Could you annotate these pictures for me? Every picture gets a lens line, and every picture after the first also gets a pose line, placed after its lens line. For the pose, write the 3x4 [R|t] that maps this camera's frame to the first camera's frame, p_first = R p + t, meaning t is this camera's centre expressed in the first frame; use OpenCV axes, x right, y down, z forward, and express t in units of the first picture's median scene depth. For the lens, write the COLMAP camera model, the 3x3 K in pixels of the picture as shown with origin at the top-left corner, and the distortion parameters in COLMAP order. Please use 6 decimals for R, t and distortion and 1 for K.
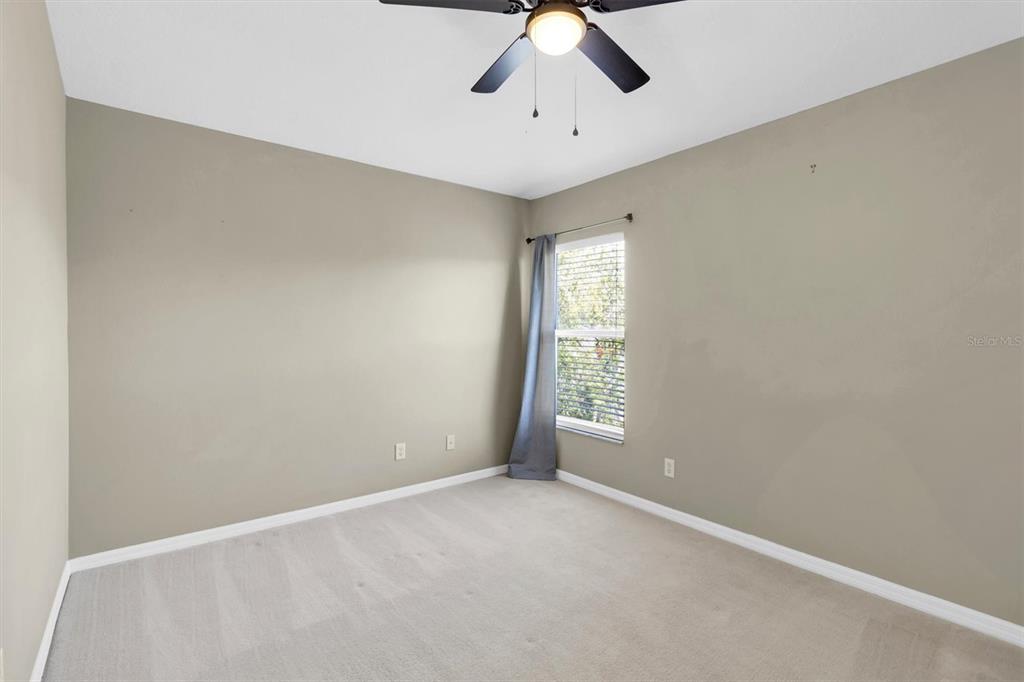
lens RADIAL K [[483.2, 0, 514.0], [0, 483.2, 331.3], [0, 0, 1]] dist [0.002861, 0.000402]
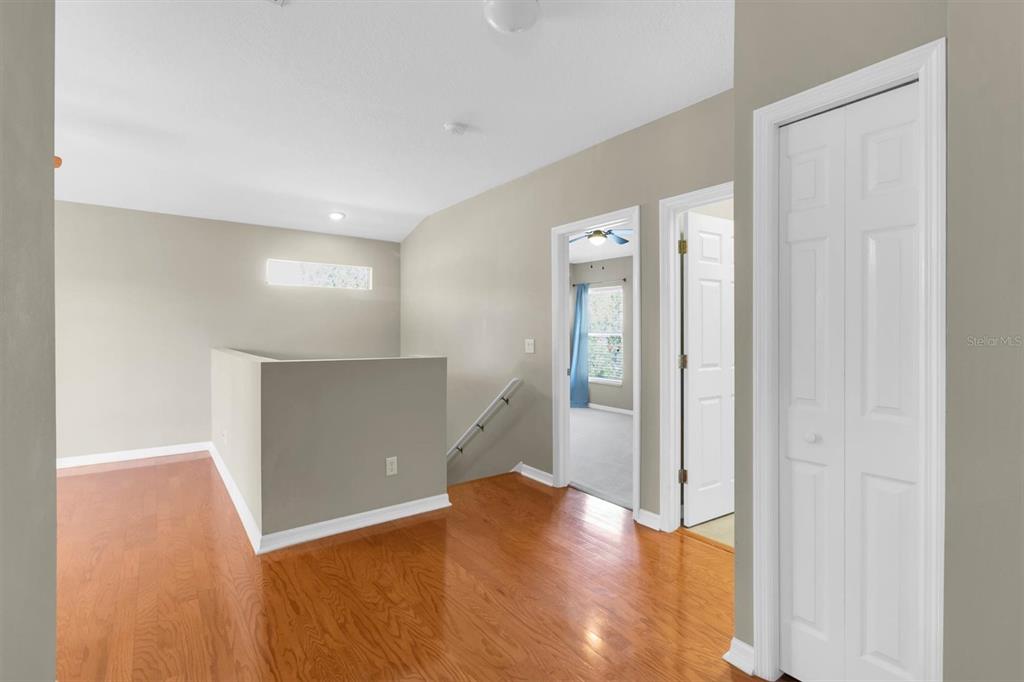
lens RADIAL K [[478.6, 0, 512.0], [0, 478.6, 341.0], [0, 0, 1]] dist [0.000979, 0.000104]
pose [[0.999654, -0.000405, -0.026299, -0.169477], [0.000895, 0.999826, 0.018606, -0.002756], [0.026287, -0.018623, 0.999481, -0.939605]]
